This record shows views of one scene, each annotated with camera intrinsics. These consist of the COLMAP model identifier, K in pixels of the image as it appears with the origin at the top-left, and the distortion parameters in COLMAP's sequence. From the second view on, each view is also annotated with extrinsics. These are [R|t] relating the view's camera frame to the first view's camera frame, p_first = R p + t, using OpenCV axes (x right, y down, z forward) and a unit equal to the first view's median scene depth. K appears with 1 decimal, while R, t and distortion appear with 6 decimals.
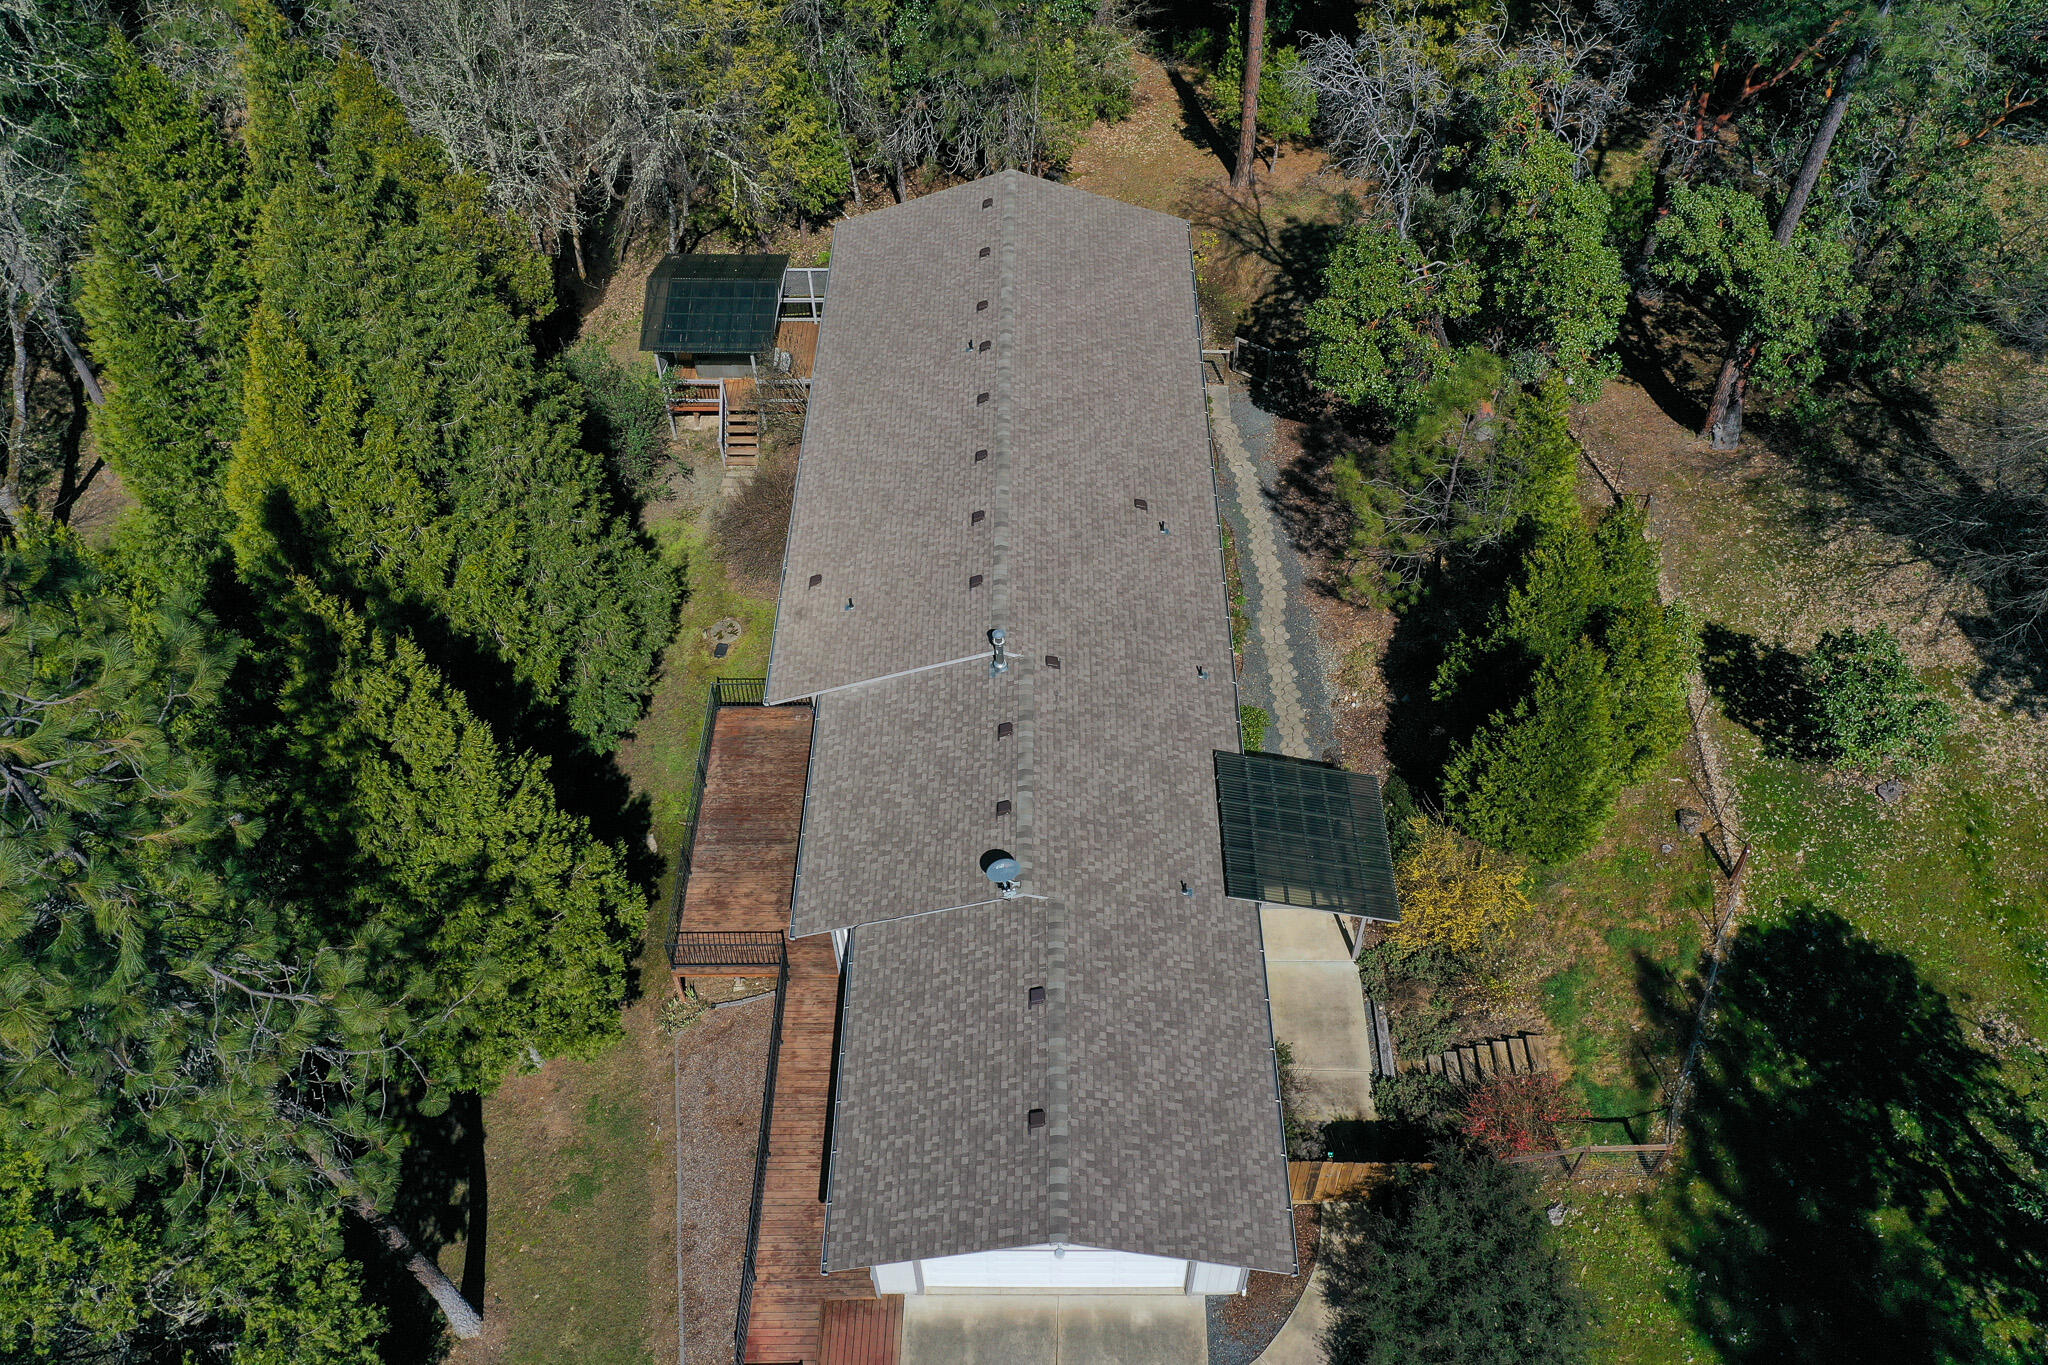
lens RADIAL K [[1608.4, 0, 1024.0], [0, 1608.4, 682.5], [0, 0, 1]] dist [0.005808, 0.002081]
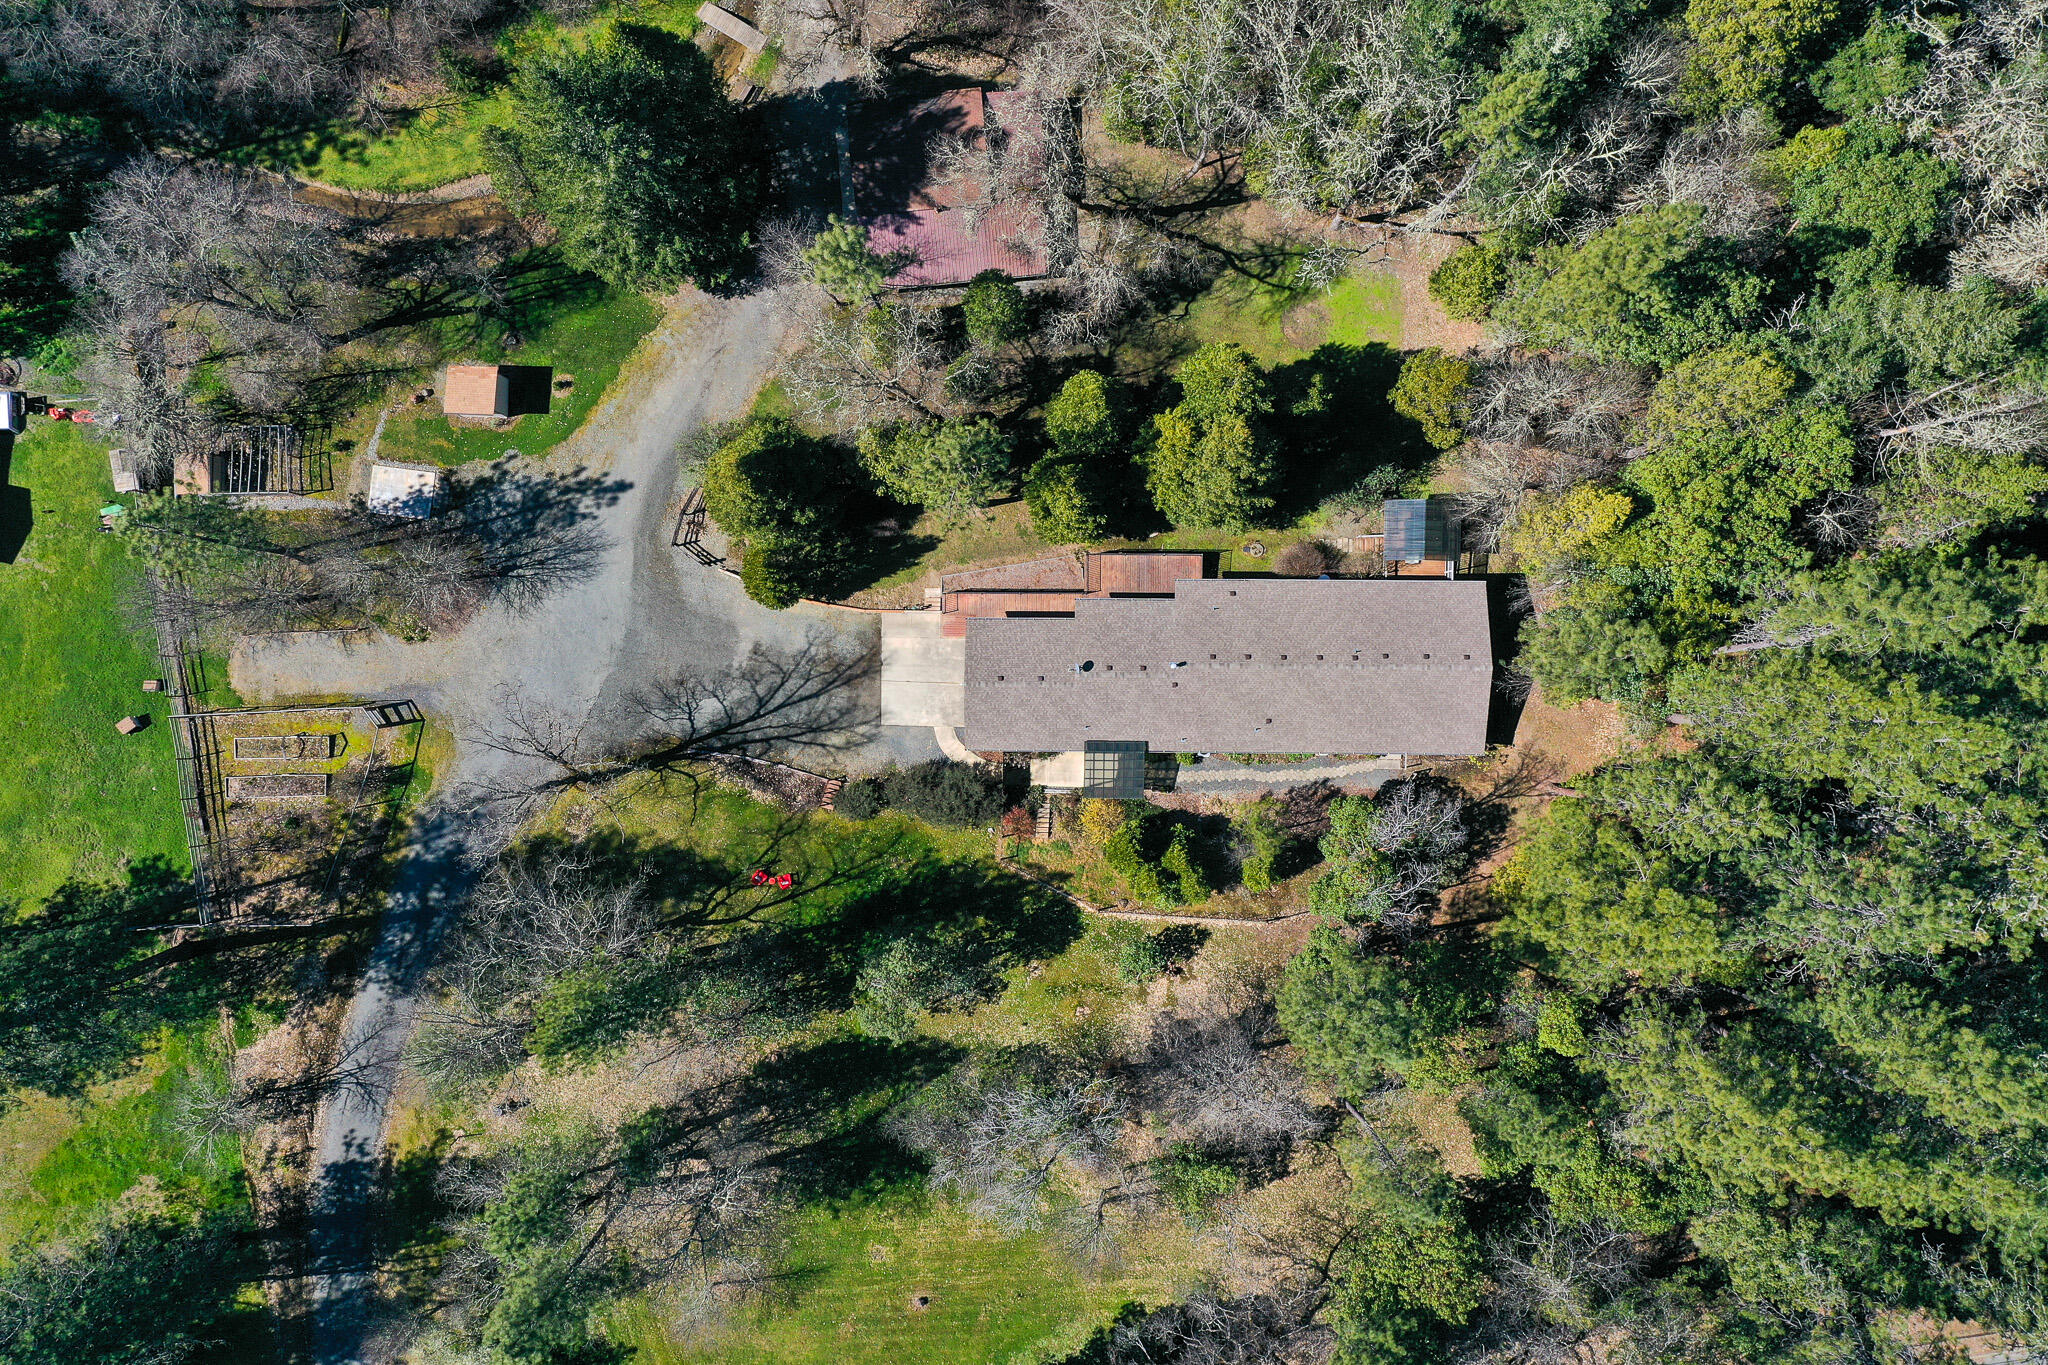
lens RADIAL K [[1608.4, 0, 1024.0], [0, 1608.4, 682.5], [0, 0, 1]] dist [0.005808, 0.002081]
pose [[-0.000458, 0.999850, 0.017341, -0.032834], [-0.753733, -0.011742, 0.657076, -1.576636], [0.657180, -0.012770, 0.753625, -1.218447]]
